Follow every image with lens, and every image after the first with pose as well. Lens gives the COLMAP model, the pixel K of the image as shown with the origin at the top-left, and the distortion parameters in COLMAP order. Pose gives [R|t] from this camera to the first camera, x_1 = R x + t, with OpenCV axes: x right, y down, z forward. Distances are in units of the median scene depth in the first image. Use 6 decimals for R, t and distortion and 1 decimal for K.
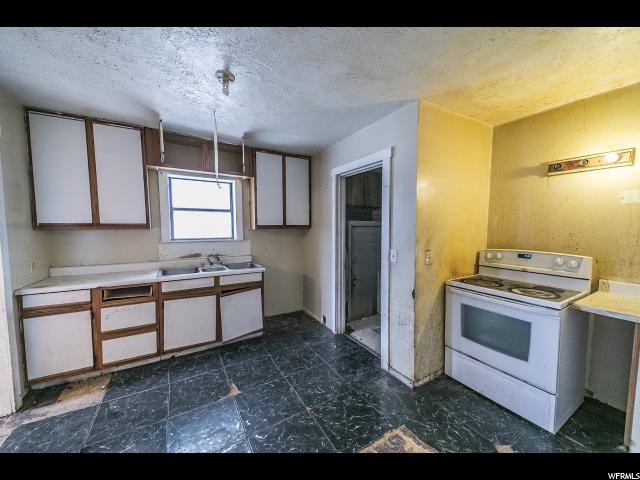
lens RADIAL K [[242.6, 0, 319.7], [0, 242.6, 240.9], [0, 0, 1]] dist [0.020895, -0.000344]
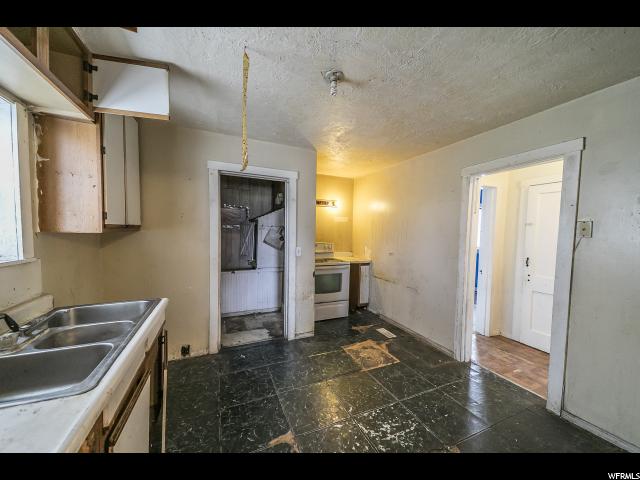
lens RADIAL K [[242.6, 0, 320.6], [0, 242.6, 241.0], [0, 0, 1]] dist [0.020895, -0.000344]
pose [[0.091951, -0.042797, 0.994843, -0.923300], [0.042727, 0.998325, 0.038997, -0.041130], [-0.994846, 0.038921, 0.093626, 0.662290]]
